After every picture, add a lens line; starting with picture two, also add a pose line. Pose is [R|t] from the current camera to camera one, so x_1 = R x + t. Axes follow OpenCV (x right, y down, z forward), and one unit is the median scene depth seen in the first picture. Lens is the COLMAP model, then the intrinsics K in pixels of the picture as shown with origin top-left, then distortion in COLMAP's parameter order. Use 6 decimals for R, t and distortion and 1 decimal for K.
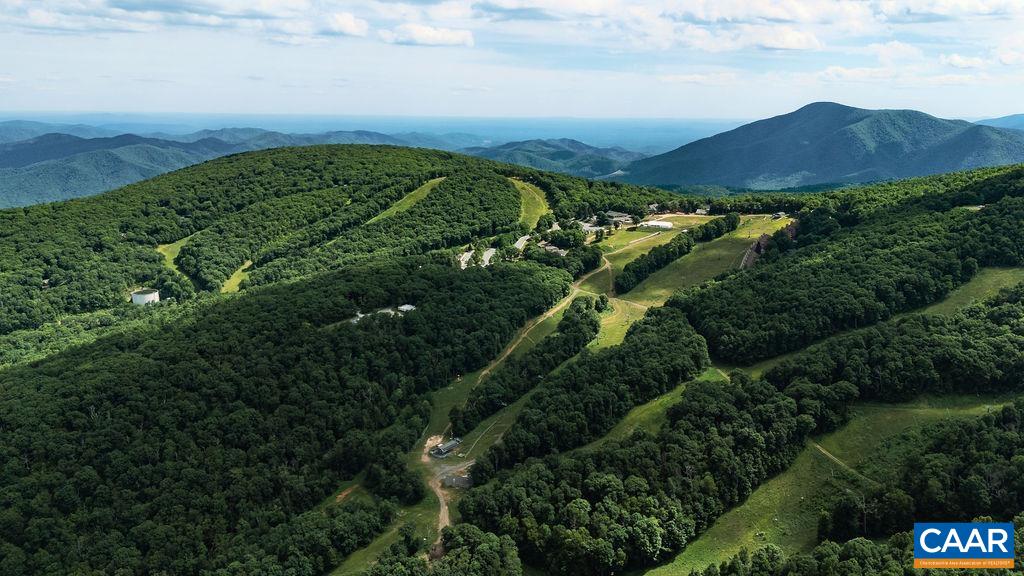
lens RADIAL K [[753.6, 0, 513.1], [0, 753.6, 286.5], [0, 0, 1]] dist [0.088481, -0.092950]
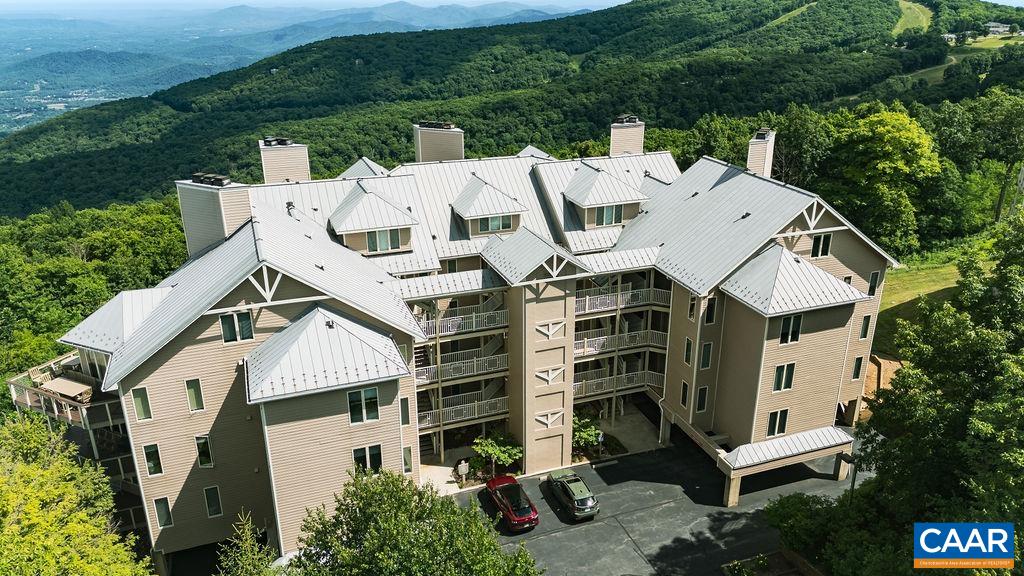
lens RADIAL K [[753.6, 0, 513.1], [0, 753.6, 286.5], [0, 0, 1]] dist [0.088481, -0.092950]
pose [[0.850980, 0.181290, -0.492916, 0.165930], [-0.110694, 0.979364, 0.169097, 0.137888], [0.513400, -0.089335, 0.853487, -0.181571]]
